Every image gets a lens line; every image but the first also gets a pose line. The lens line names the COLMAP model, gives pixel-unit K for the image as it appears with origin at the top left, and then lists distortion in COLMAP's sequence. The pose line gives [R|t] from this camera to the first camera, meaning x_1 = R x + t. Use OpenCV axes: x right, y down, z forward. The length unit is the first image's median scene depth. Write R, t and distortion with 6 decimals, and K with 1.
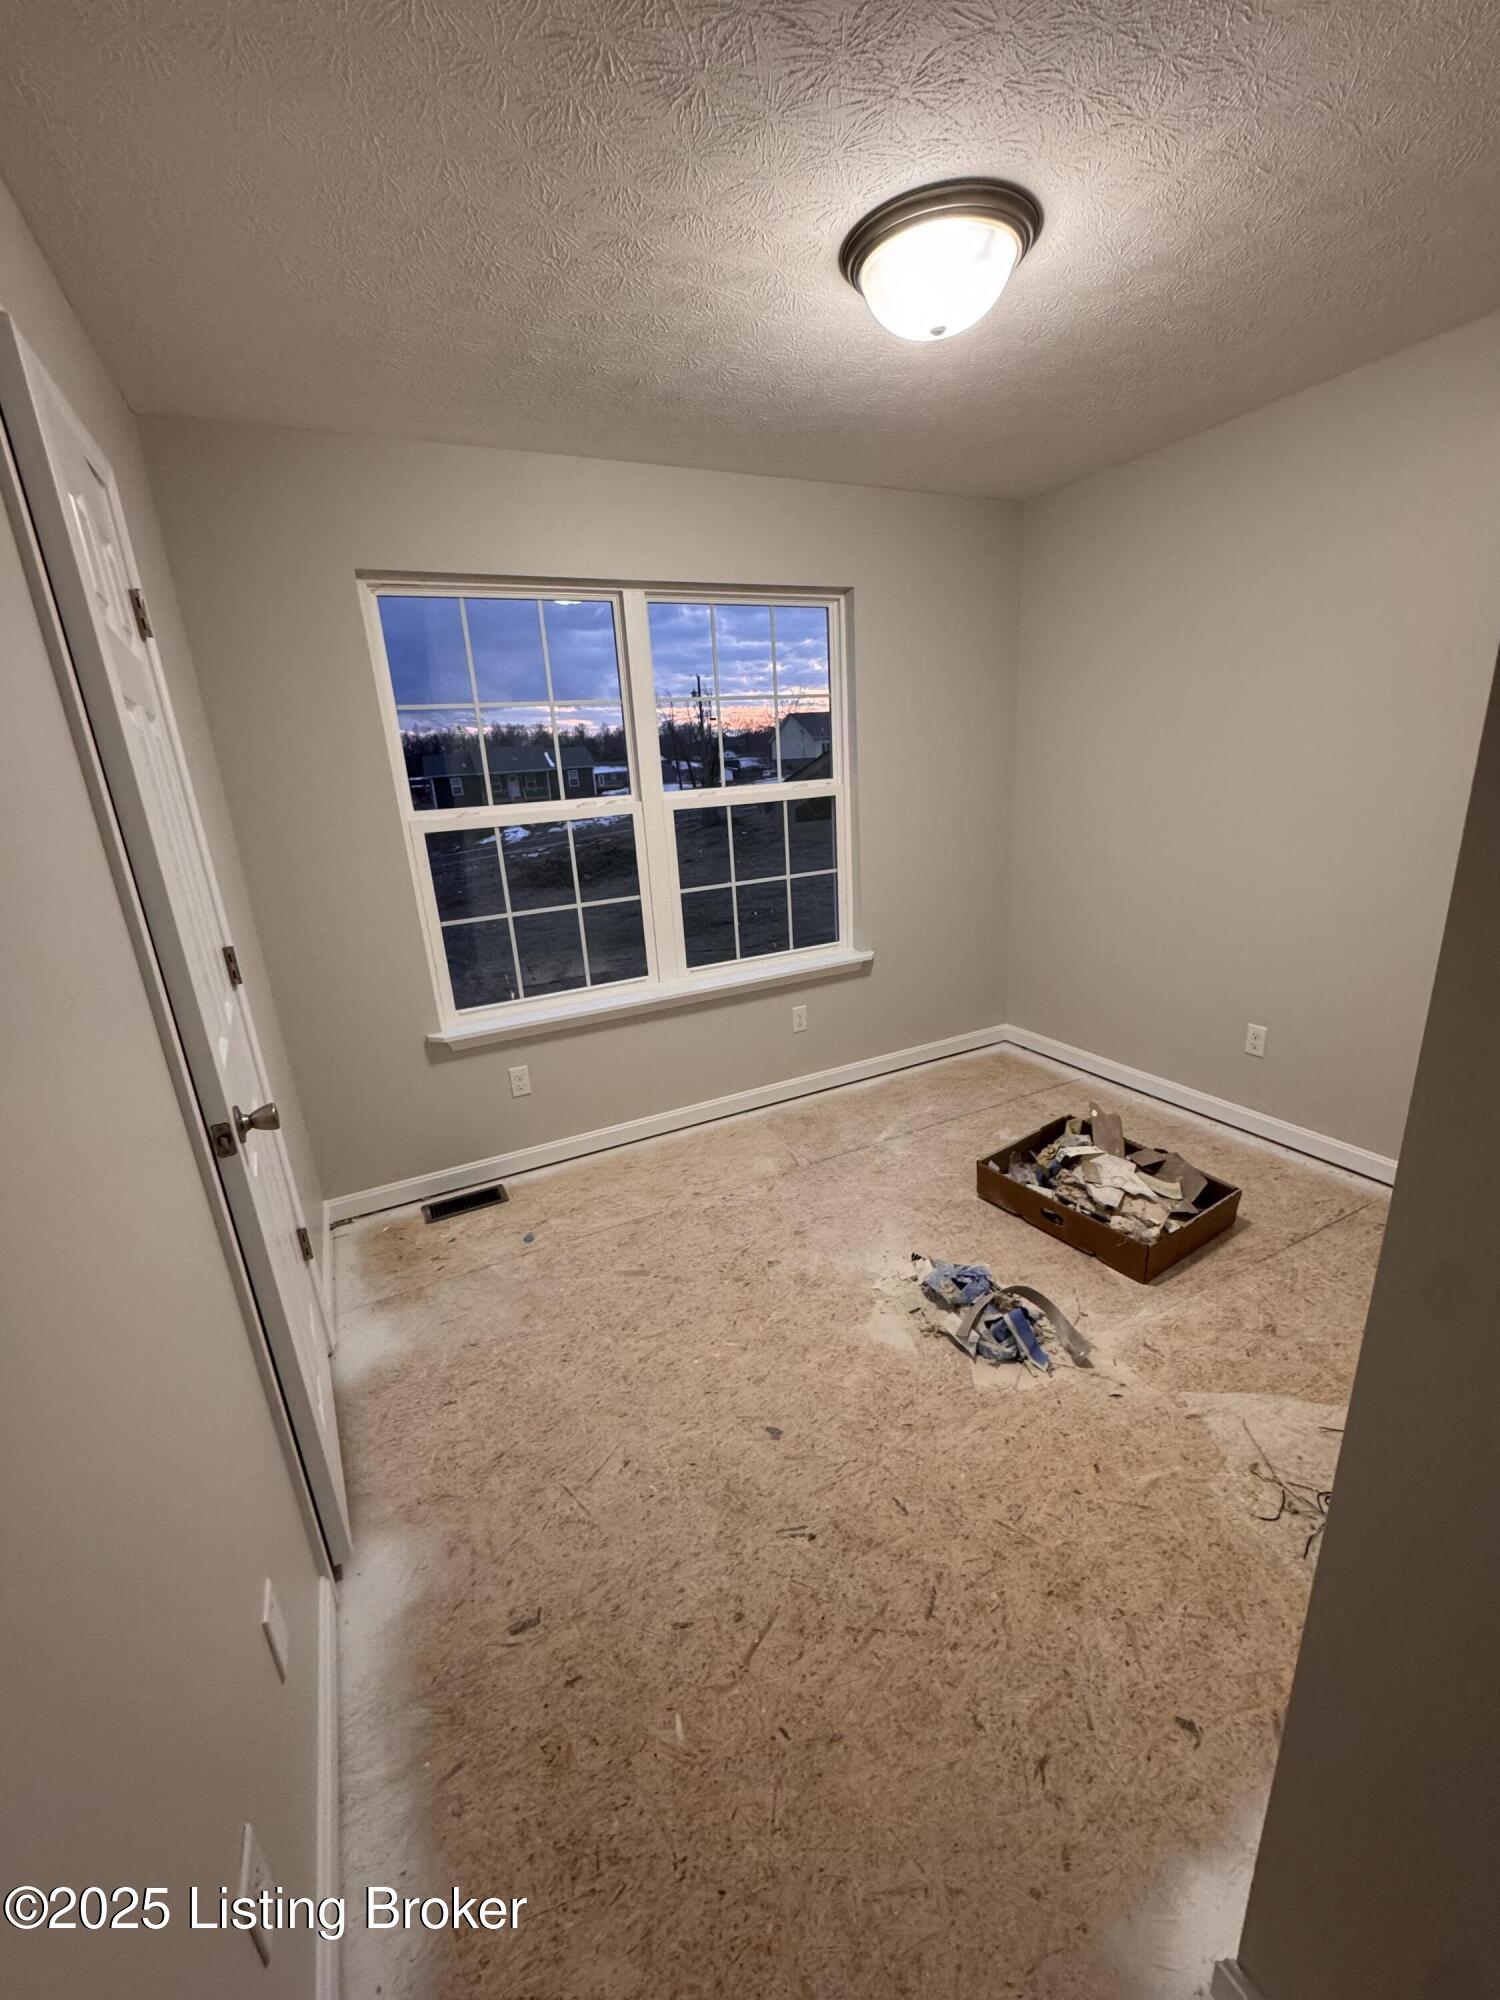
lens RADIAL K [[803.7, 0, 746.3], [0, 803.7, 1009.6], [0, 0, 1]] dist [0.016784, -0.000107]
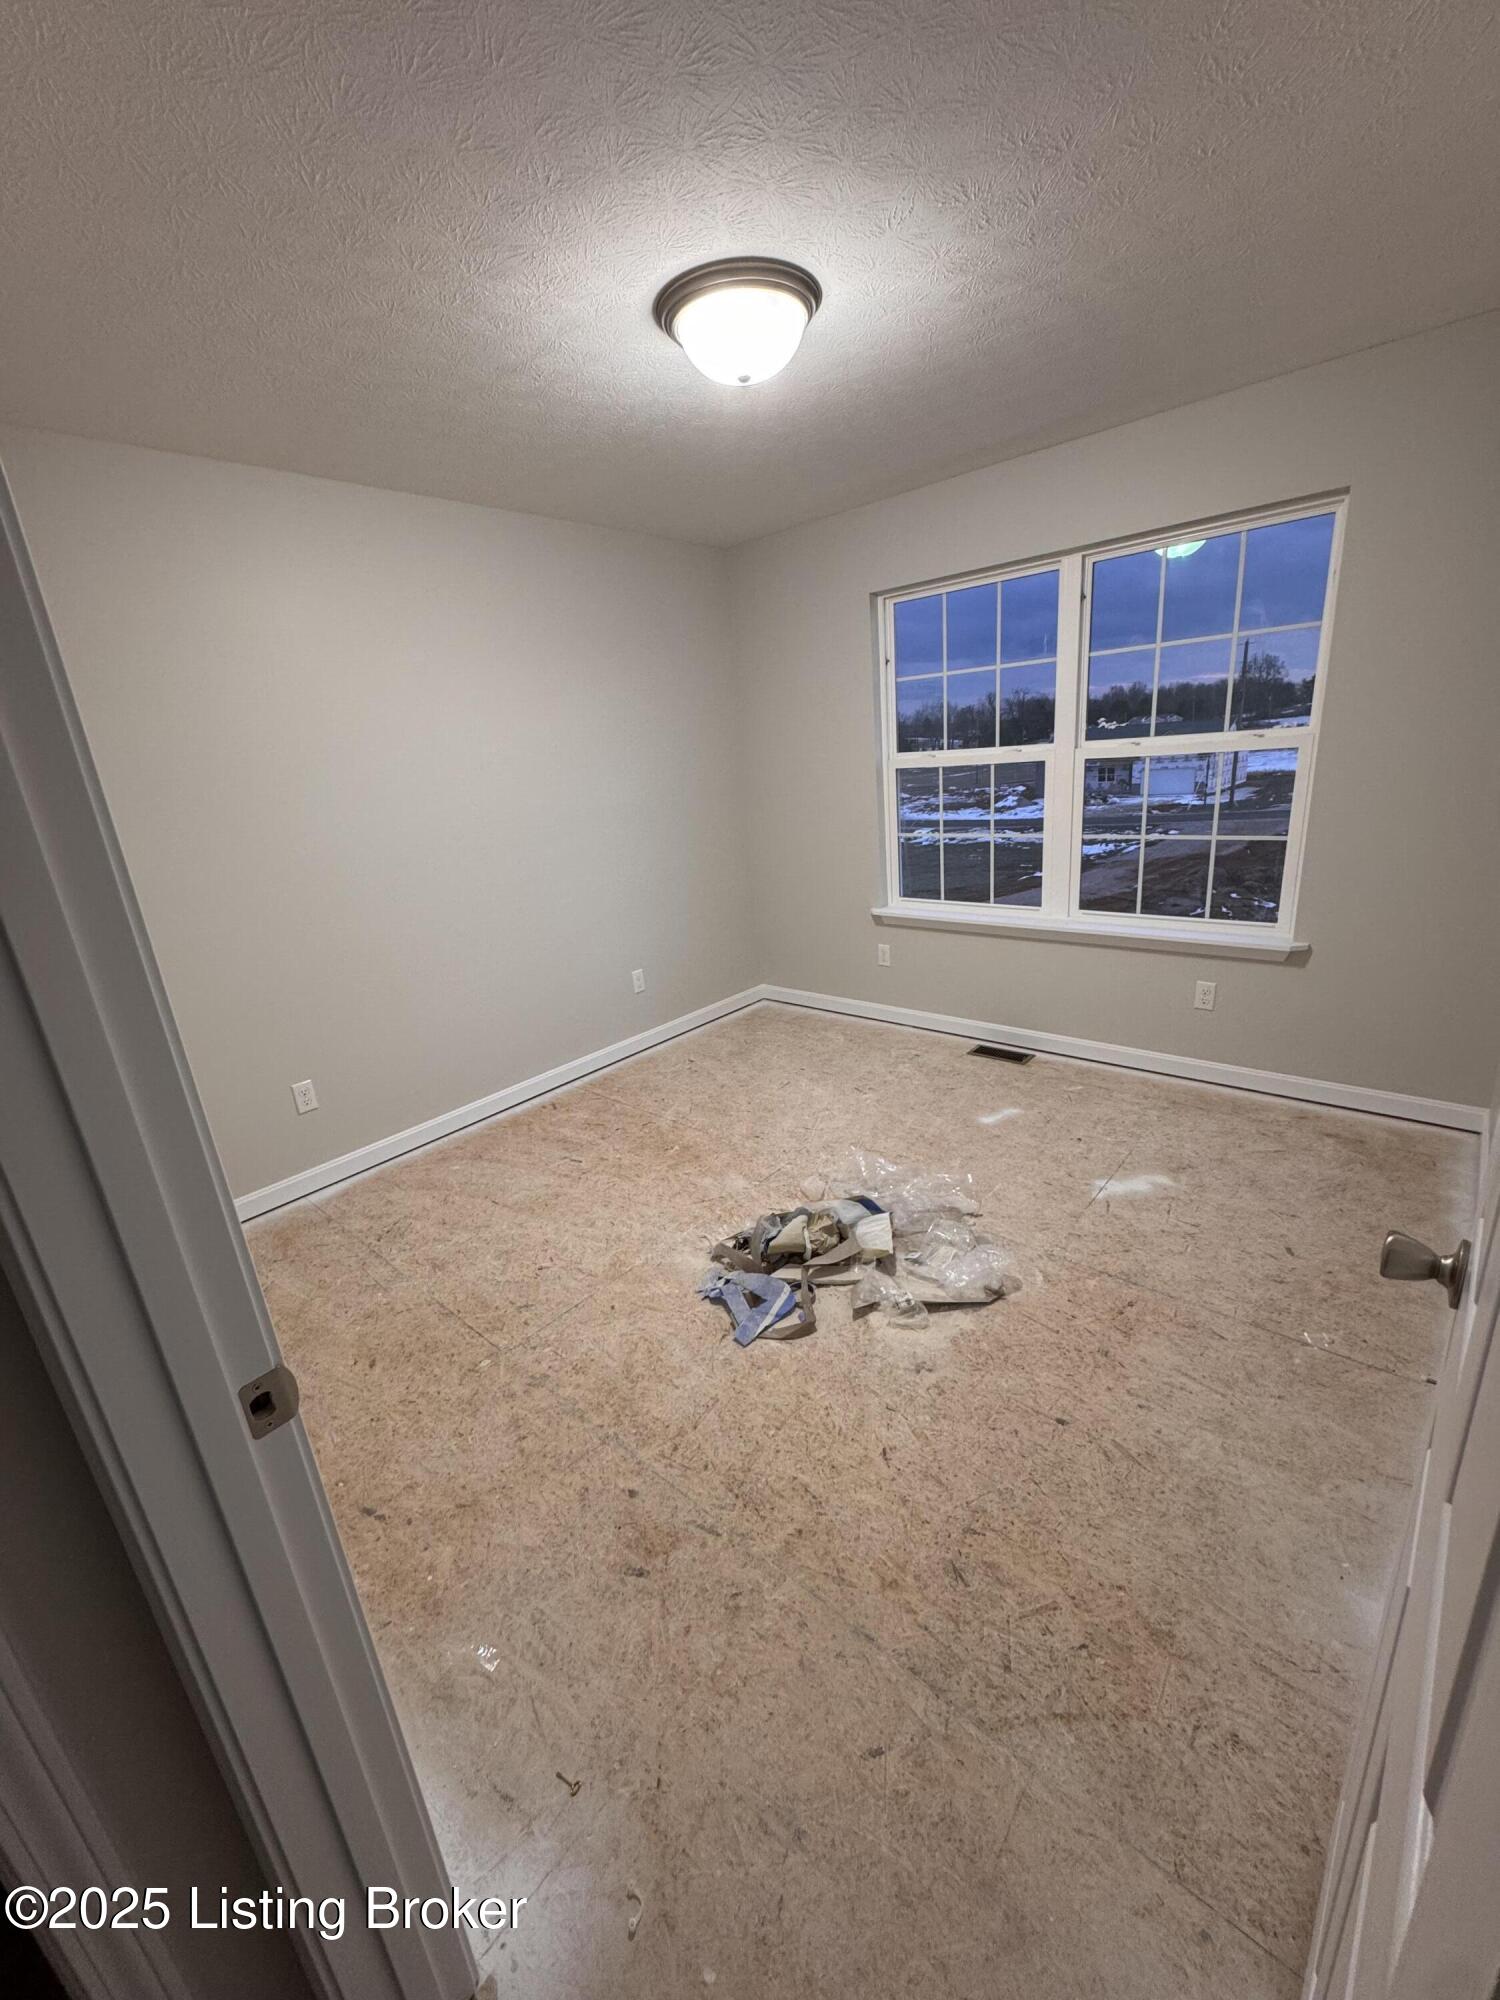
lens RADIAL K [[803.7, 0, 746.3], [0, 803.7, 1009.6], [0, 0, 1]] dist [0.016784, -0.000107]
pose [[0.363175, 0.321526, -0.874485, 0.797606], [-0.214243, 0.942239, 0.257462, -0.116843], [0.906754, 0.093849, 0.411082, 0.194577]]
